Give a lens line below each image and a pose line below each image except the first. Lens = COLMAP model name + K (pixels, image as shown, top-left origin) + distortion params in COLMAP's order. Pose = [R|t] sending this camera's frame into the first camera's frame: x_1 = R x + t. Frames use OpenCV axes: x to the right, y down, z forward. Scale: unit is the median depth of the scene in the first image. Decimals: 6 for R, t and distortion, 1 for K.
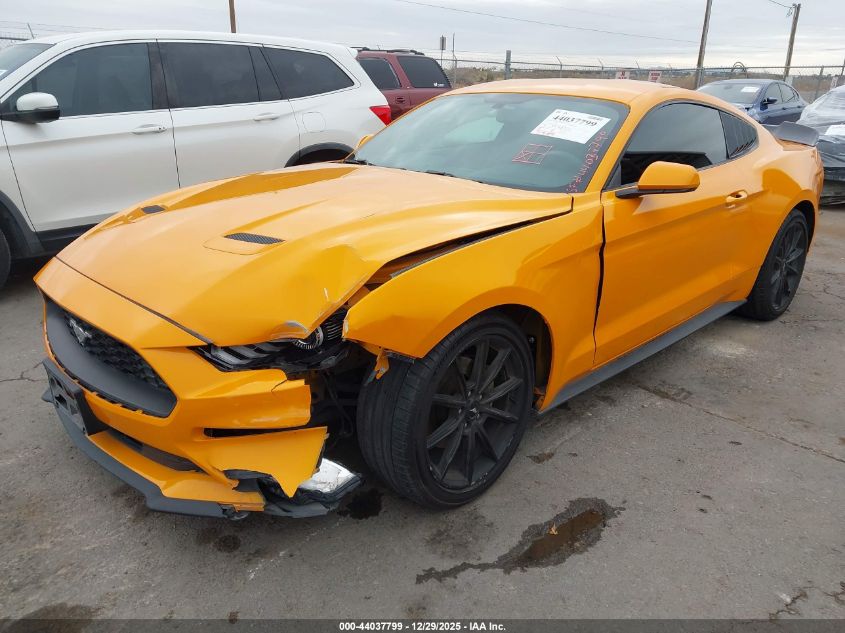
lens RADIAL K [[776.2, 0, 422.5], [0, 776.2, 316.5], [0, 0, 1]] dist [0.005930, 0.007346]
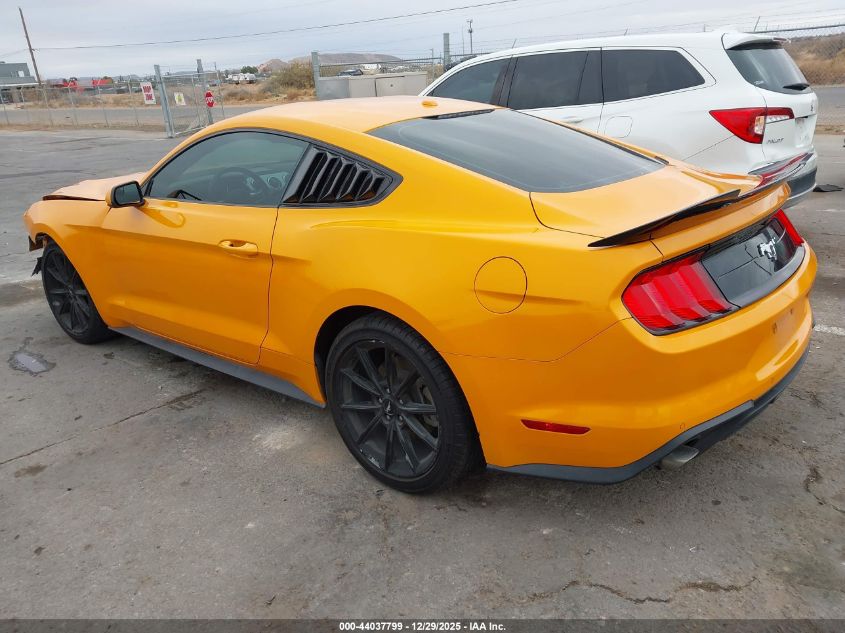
lens RADIAL K [[776.2, 0, 422.5], [0, 776.2, 316.5], [0, 0, 1]] dist [0.005930, 0.007346]
pose [[-0.037613, 0.284875, -0.957826, 1.025782], [-0.241061, 0.927611, 0.285355, -0.310614], [0.969781, 0.241628, 0.033782, 0.994289]]
